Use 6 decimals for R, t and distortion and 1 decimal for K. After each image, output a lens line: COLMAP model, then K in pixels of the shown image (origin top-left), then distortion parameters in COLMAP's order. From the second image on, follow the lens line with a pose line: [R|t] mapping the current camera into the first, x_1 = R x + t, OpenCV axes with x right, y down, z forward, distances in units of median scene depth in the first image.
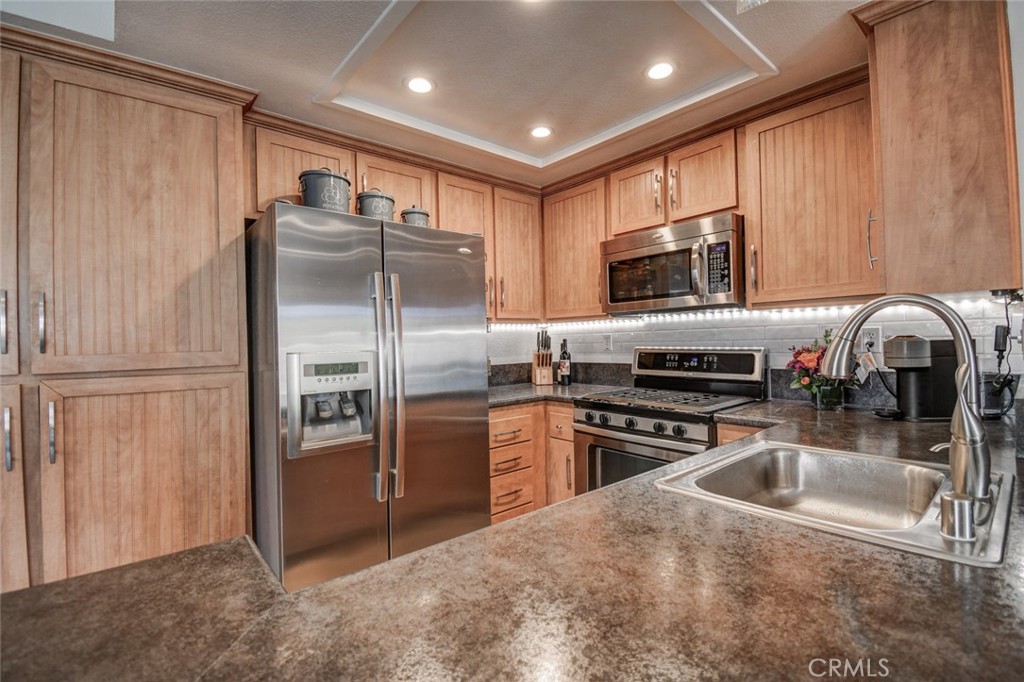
lens RADIAL K [[458.6, 0, 531.8], [0, 458.6, 339.3], [0, 0, 1]] dist [0.000541, -0.015933]
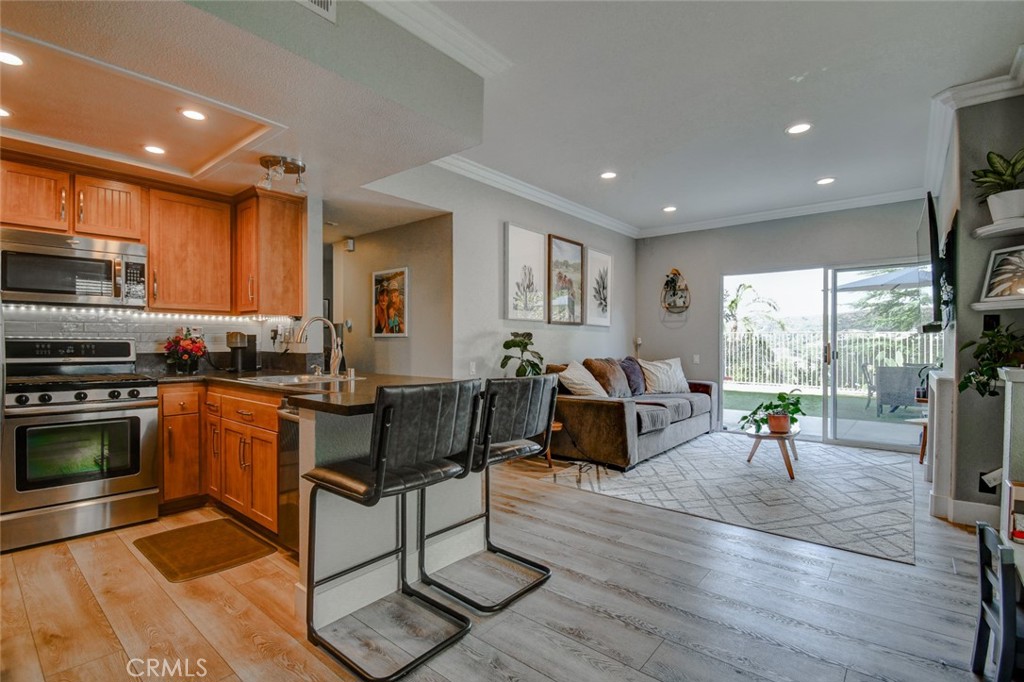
lens RADIAL K [[475.7, 0, 514.3], [0, 475.7, 345.3], [0, 0, 1]] dist [0.001931, -0.018350]
pose [[-0.154876, 0.018277, 0.987765, -1.371134], [0.002040, 0.999833, -0.018180, 0.083799], [-0.987932, -0.000801, -0.154887, 0.070530]]
